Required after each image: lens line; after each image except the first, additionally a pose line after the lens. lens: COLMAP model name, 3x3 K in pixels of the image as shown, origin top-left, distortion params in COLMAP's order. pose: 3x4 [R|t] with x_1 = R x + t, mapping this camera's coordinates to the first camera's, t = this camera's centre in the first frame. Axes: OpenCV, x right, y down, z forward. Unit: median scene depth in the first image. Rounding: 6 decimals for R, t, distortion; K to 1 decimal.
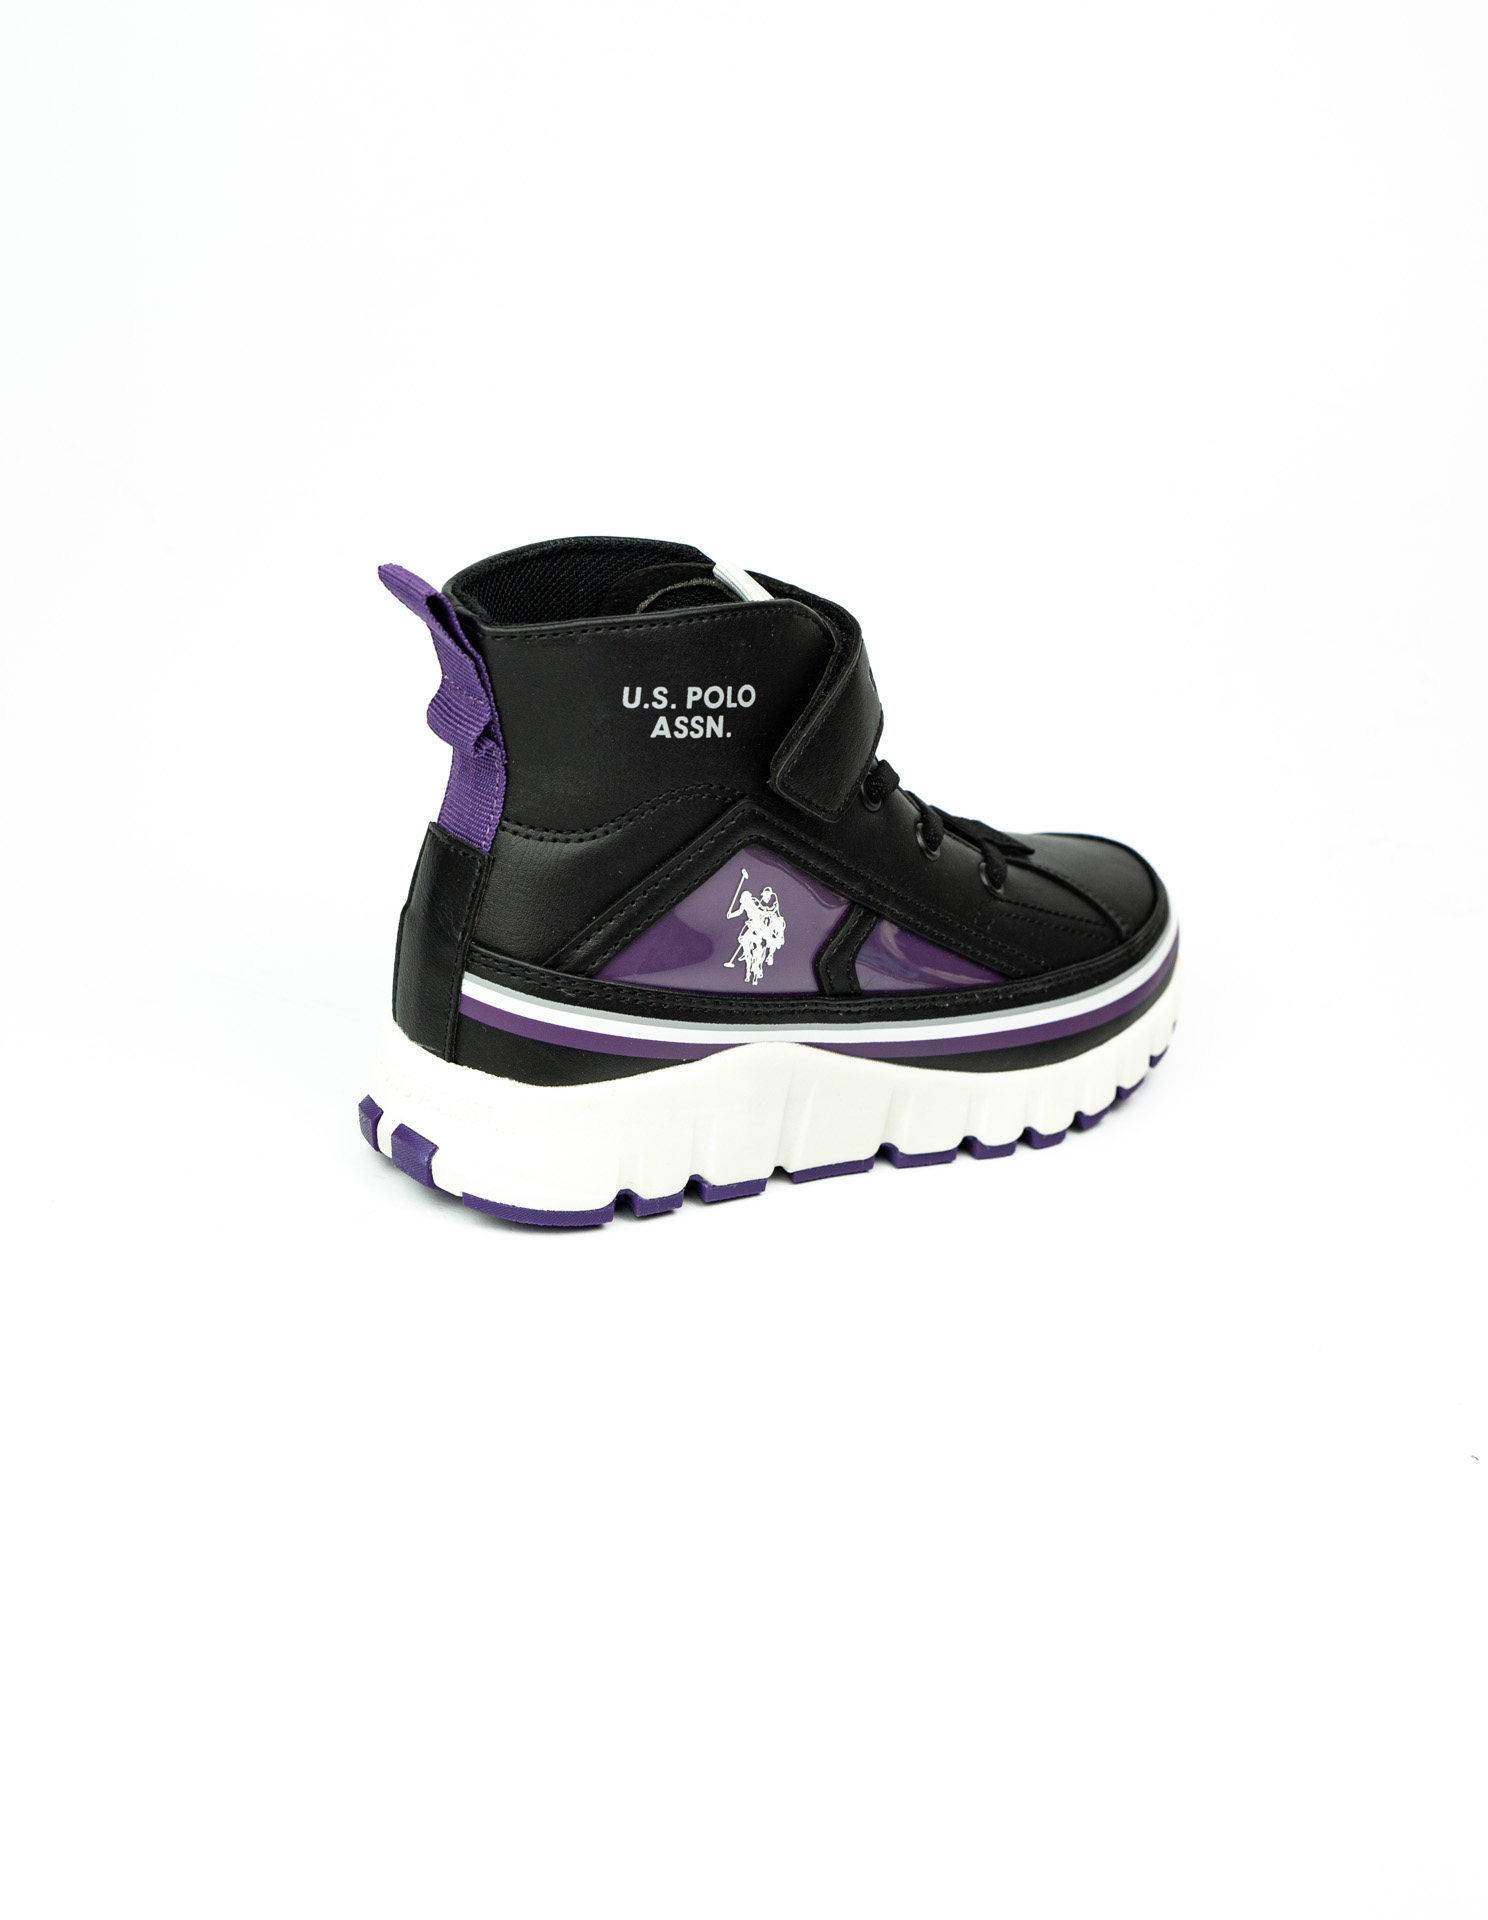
lens RADIAL K [[2509.0, 0, 744.0], [0, 2509.0, 960.0], [0, 0, 1]] dist [-0.009618, 0.000569]
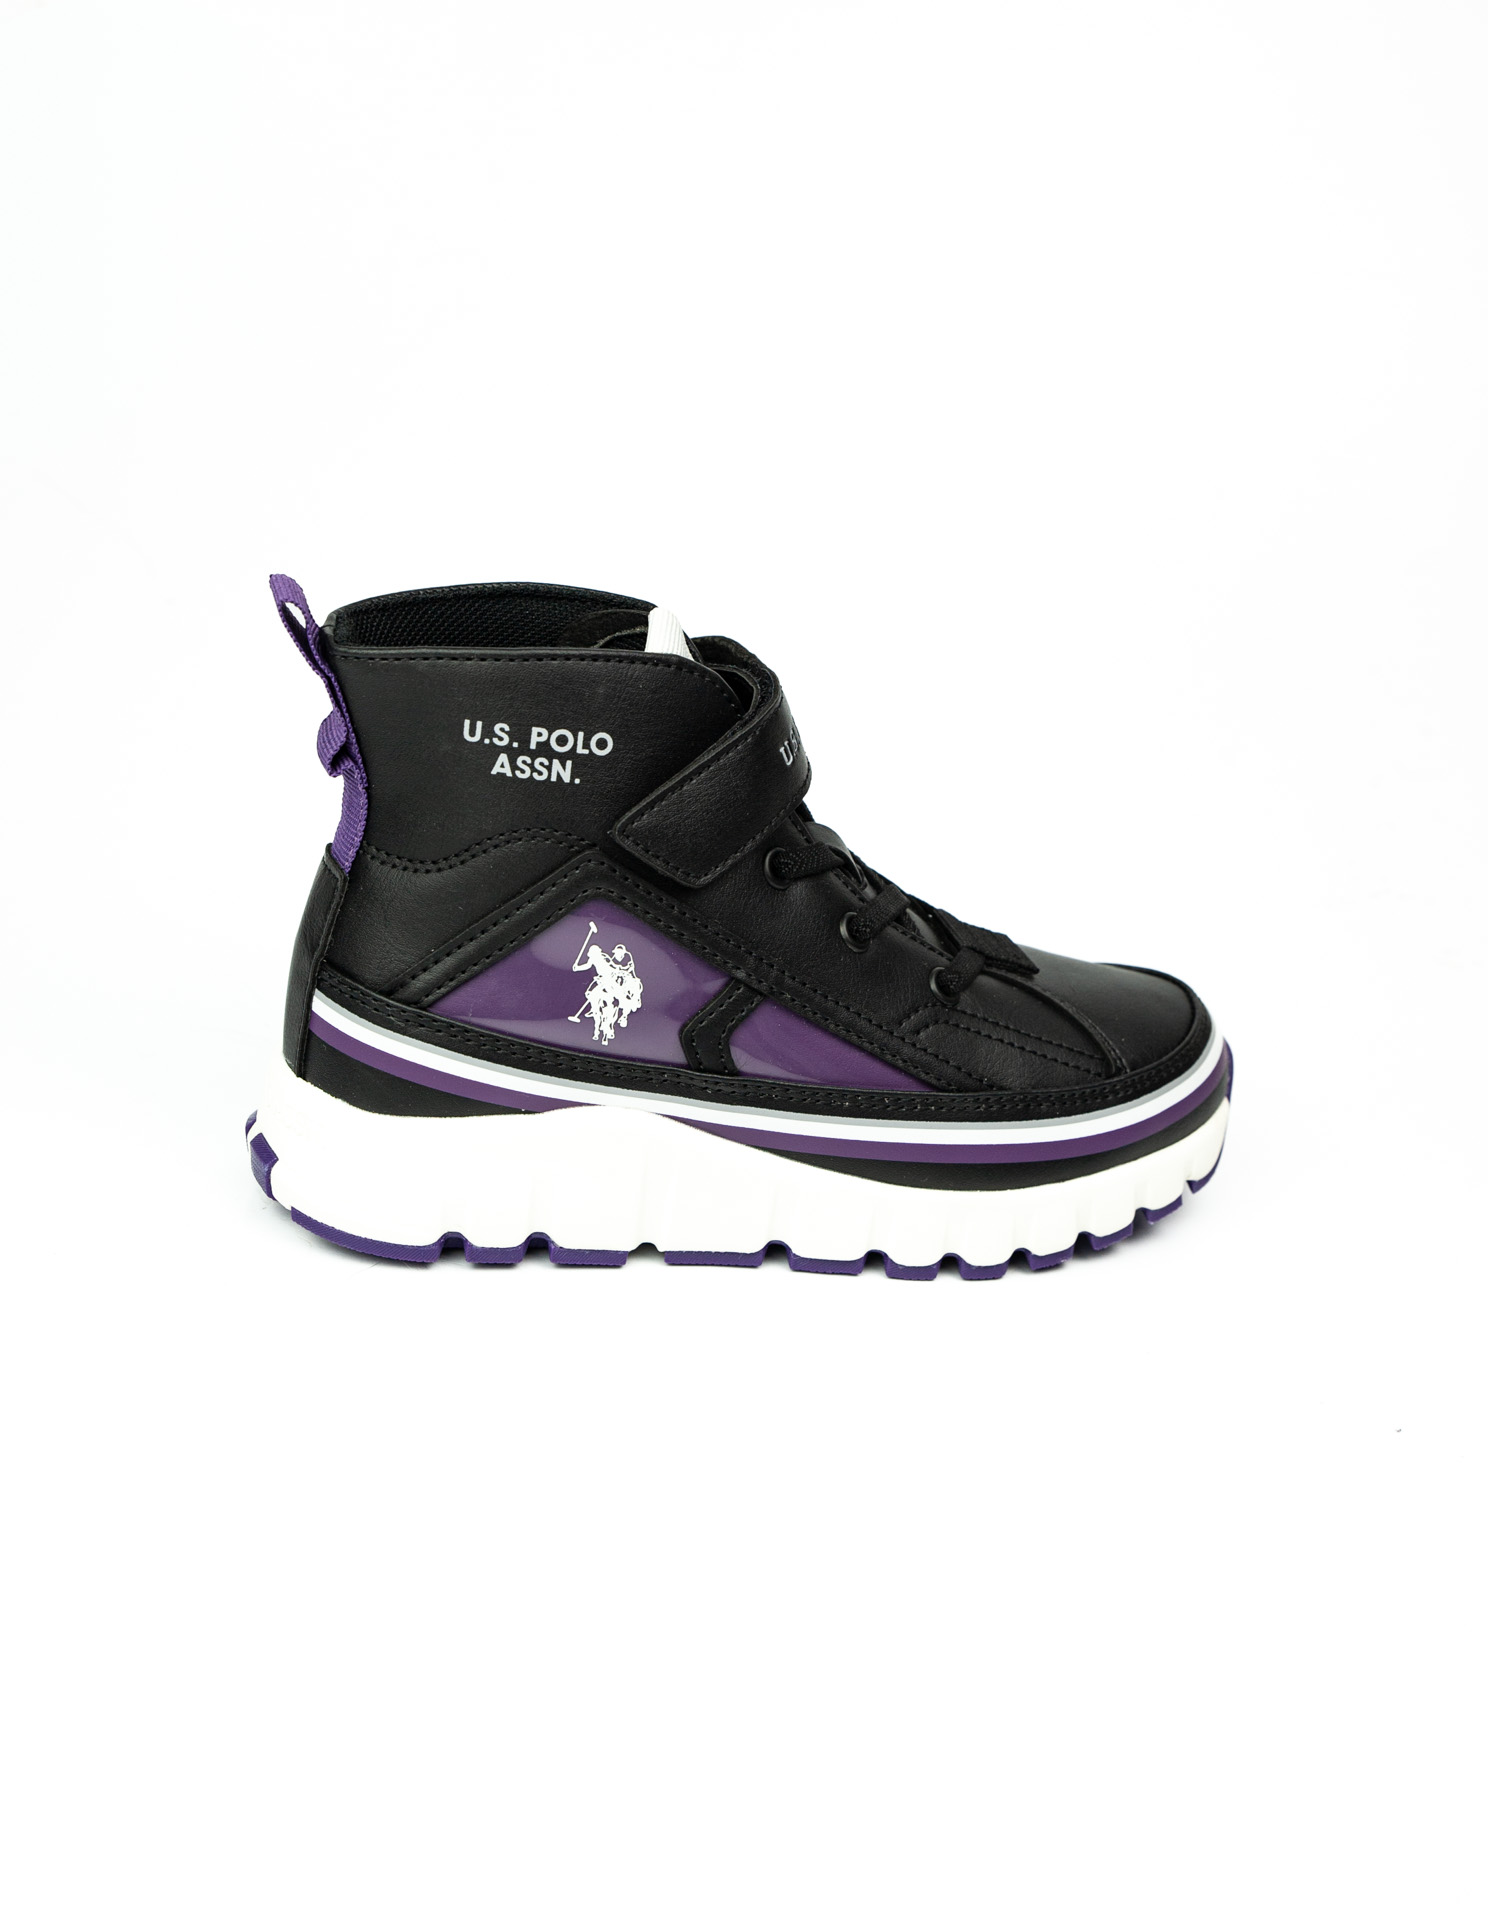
lens RADIAL K [[2509.0, 0, 744.0], [0, 2509.0, 960.0], [0, 0, 1]] dist [-0.009618, 0.000569]
pose [[0.935767, 0.123528, -0.330273, 0.382665], [-0.145387, 0.988474, -0.042218, 0.011015], [0.321251, 0.087524, 0.942941, 0.102115]]
